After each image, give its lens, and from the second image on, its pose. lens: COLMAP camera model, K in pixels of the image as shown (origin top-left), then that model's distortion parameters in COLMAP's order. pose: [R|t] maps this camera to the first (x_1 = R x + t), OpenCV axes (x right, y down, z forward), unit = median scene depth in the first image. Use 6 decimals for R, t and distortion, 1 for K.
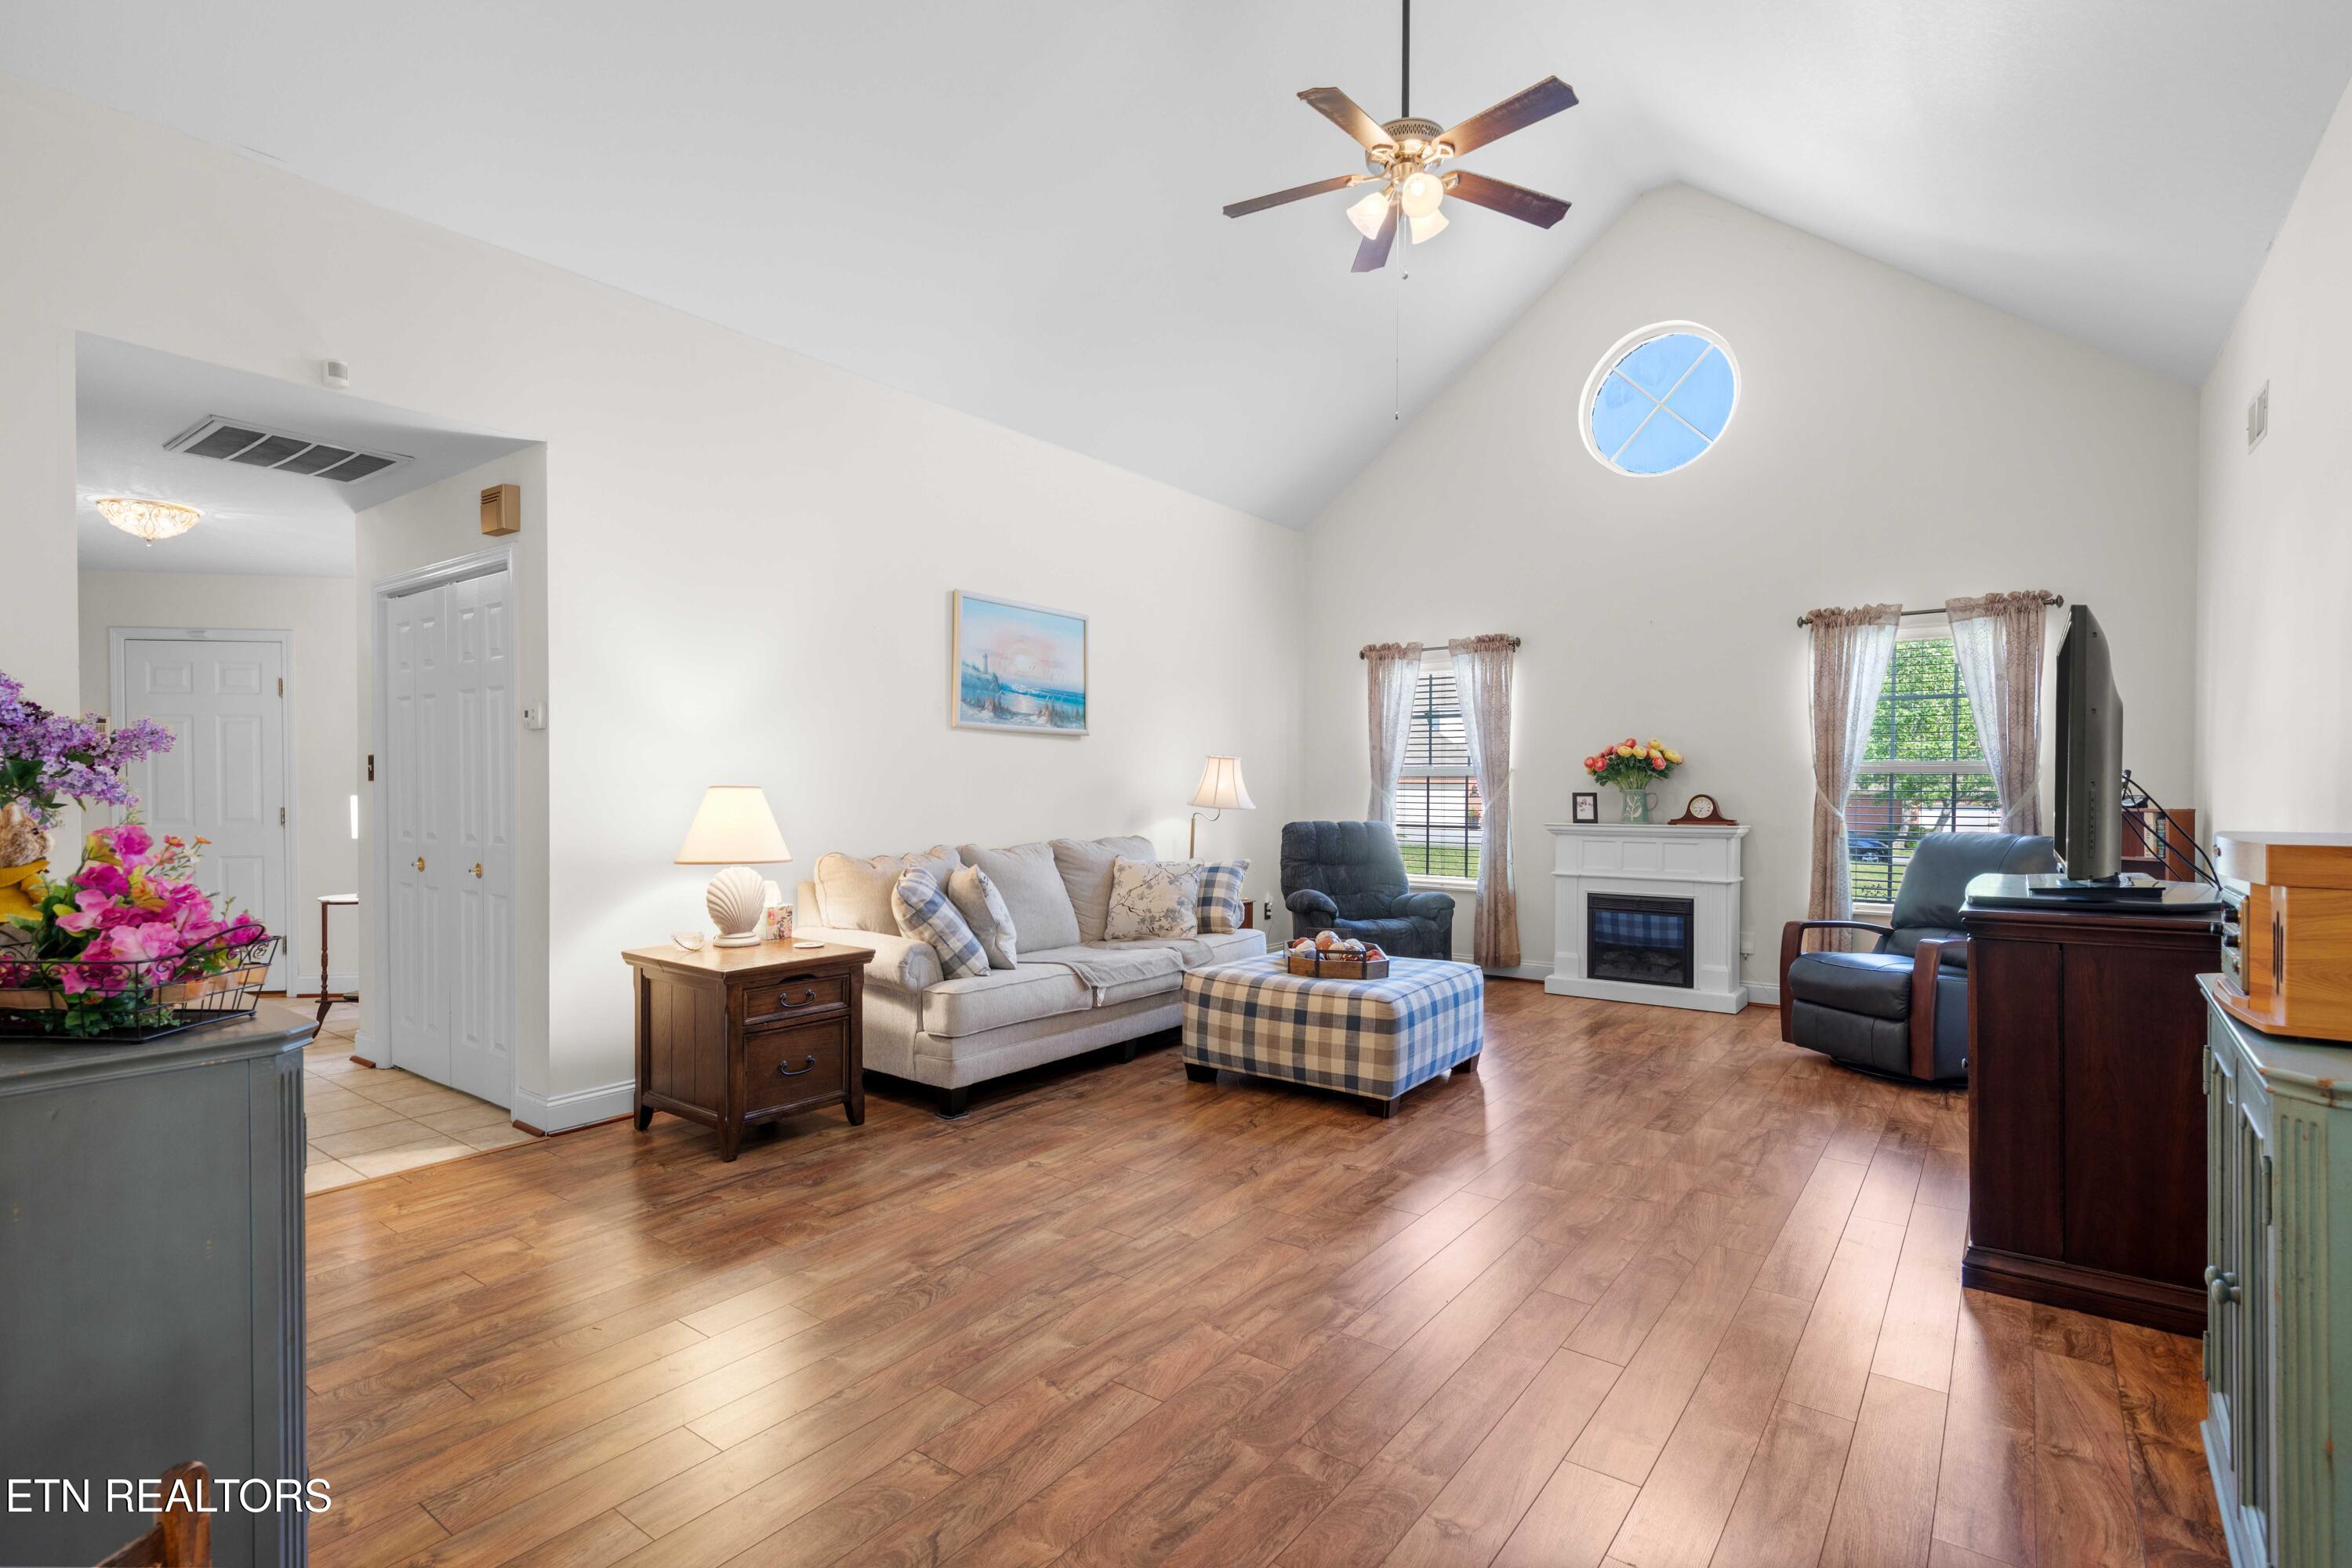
lens RADIAL K [[1125.0, 0, 1174.8], [0, 1125.0, 790.2], [0, 0, 1]] dist [0.004277, 0.000181]
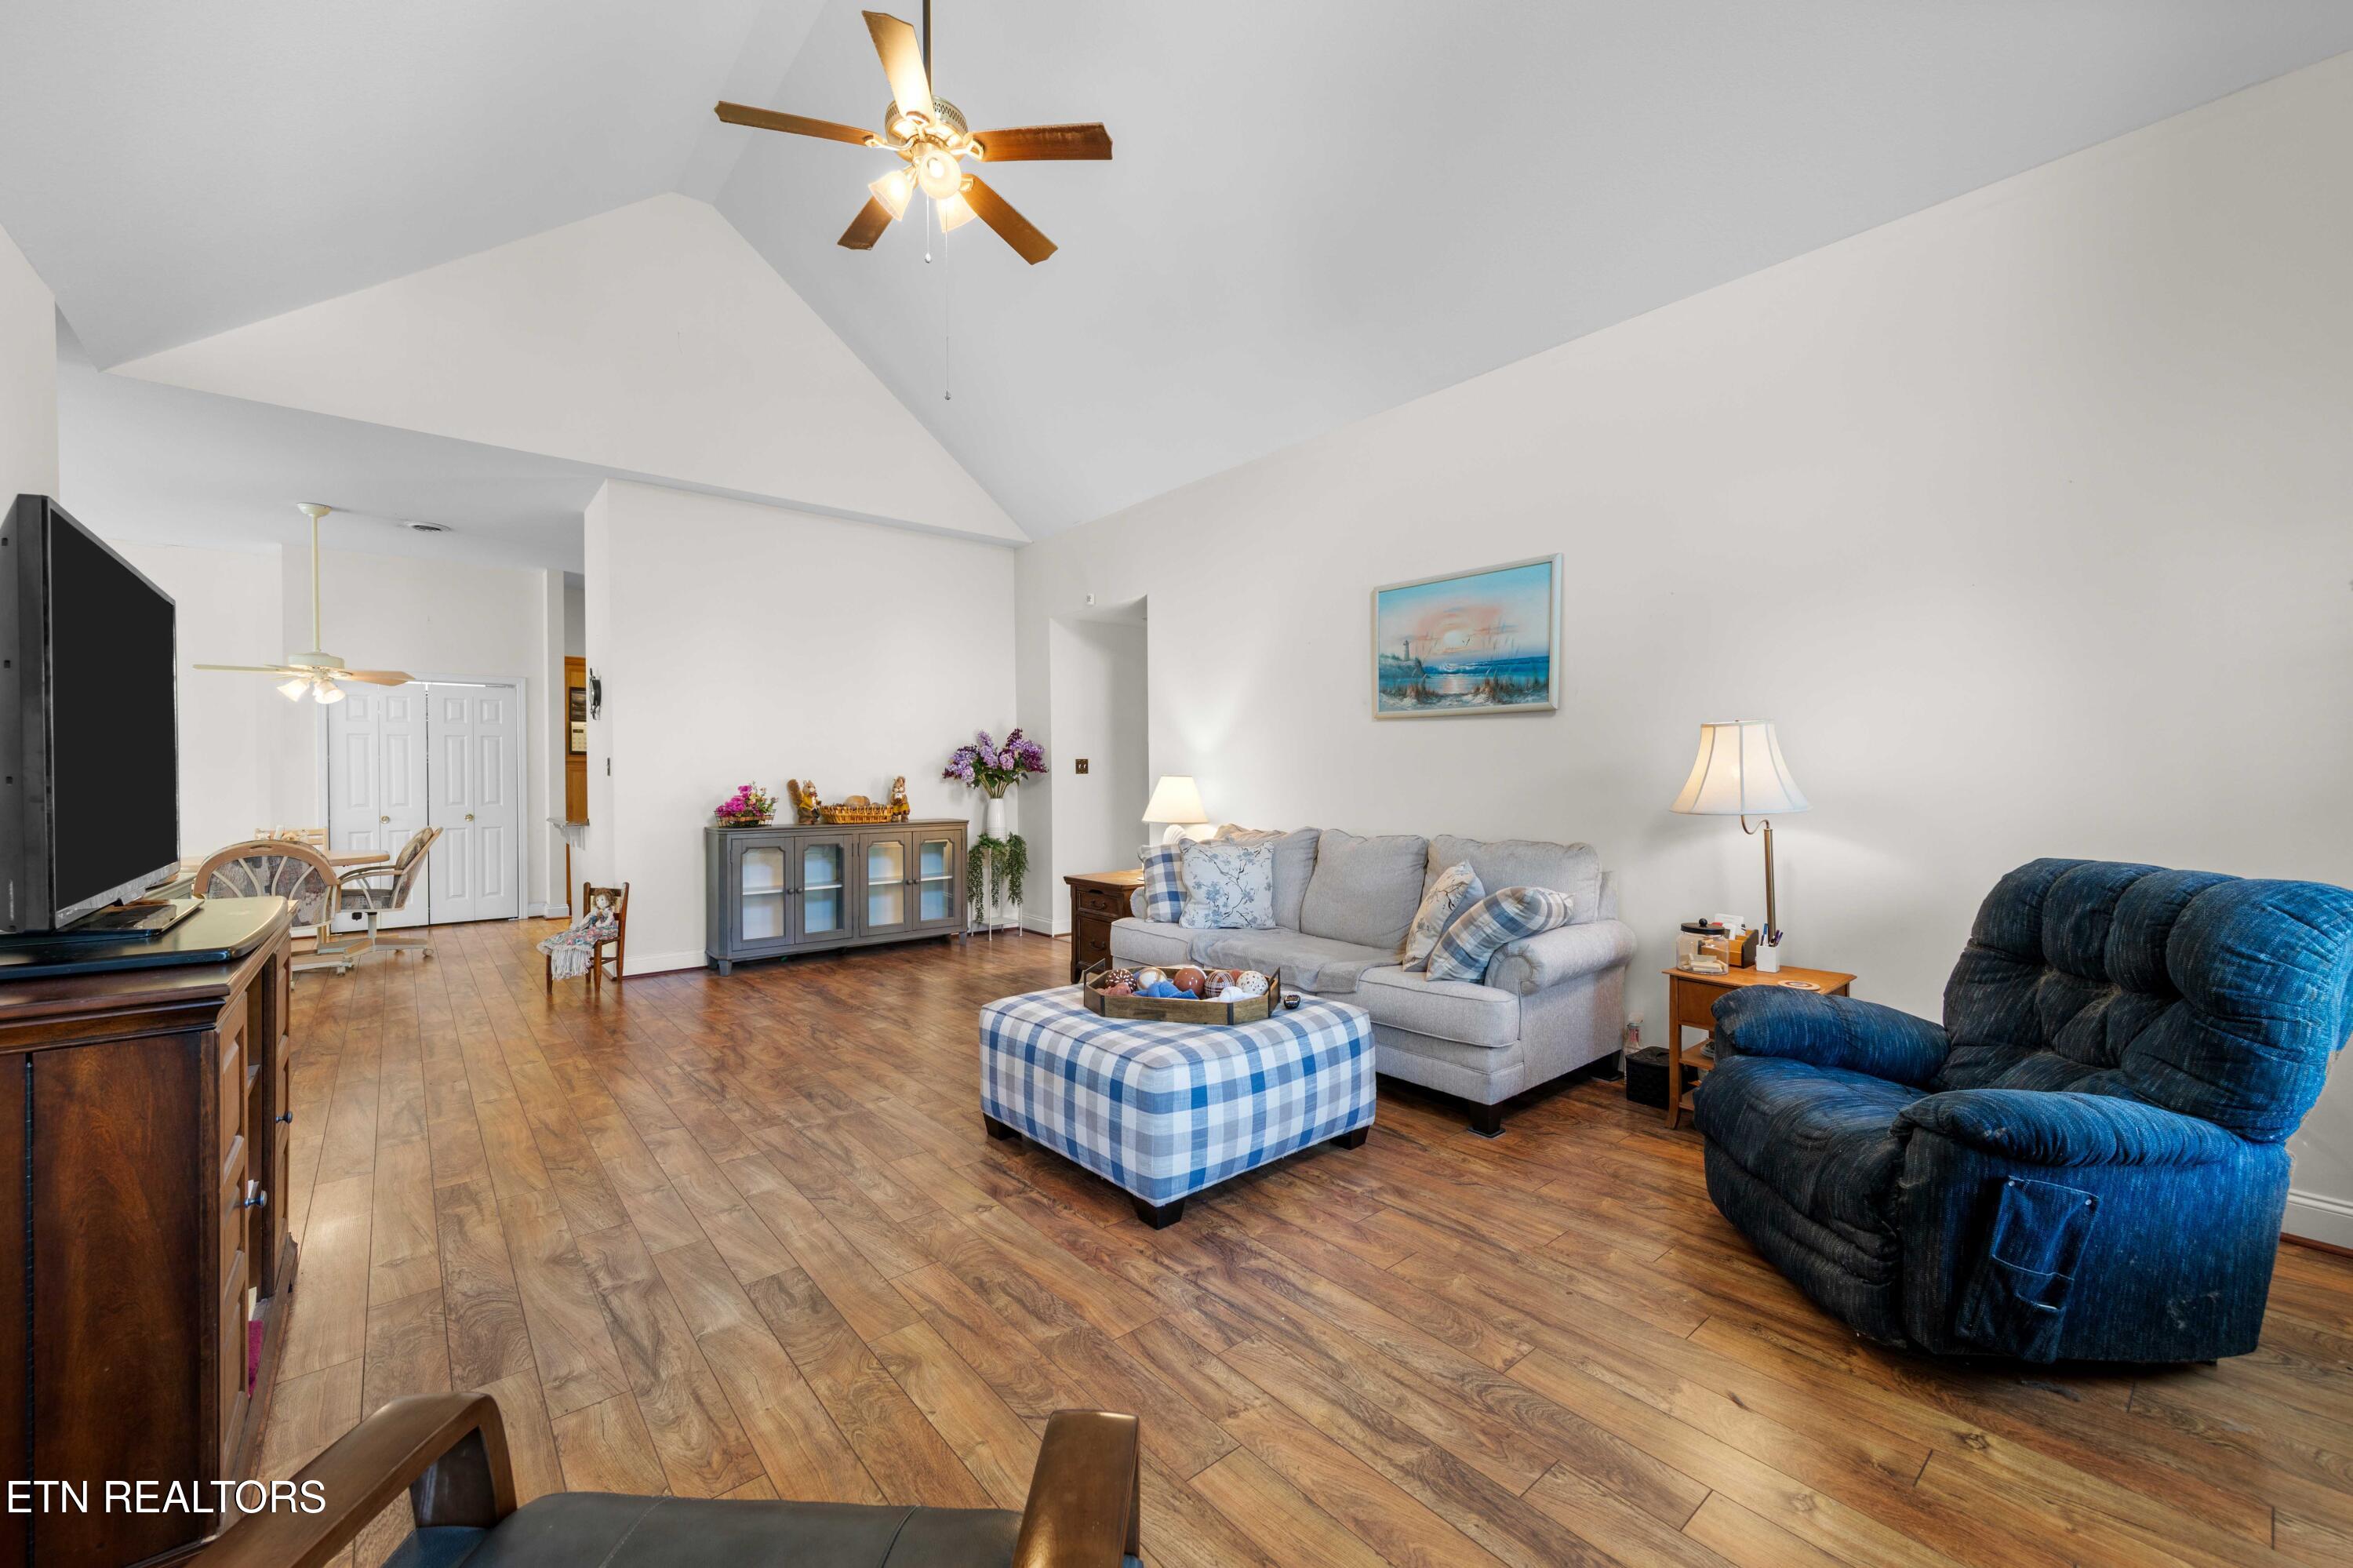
lens RADIAL K [[926.9, 0, 1176.5], [0, 926.9, 784.0], [0, 0, 1]] dist [0.001441, 0.000093]
pose [[-0.223190, 0.010789, -0.974715, 0.666585], [0.000731, 0.999940, 0.010901, -0.004409], [0.974775, 0.001721, -0.223185, 0.980005]]
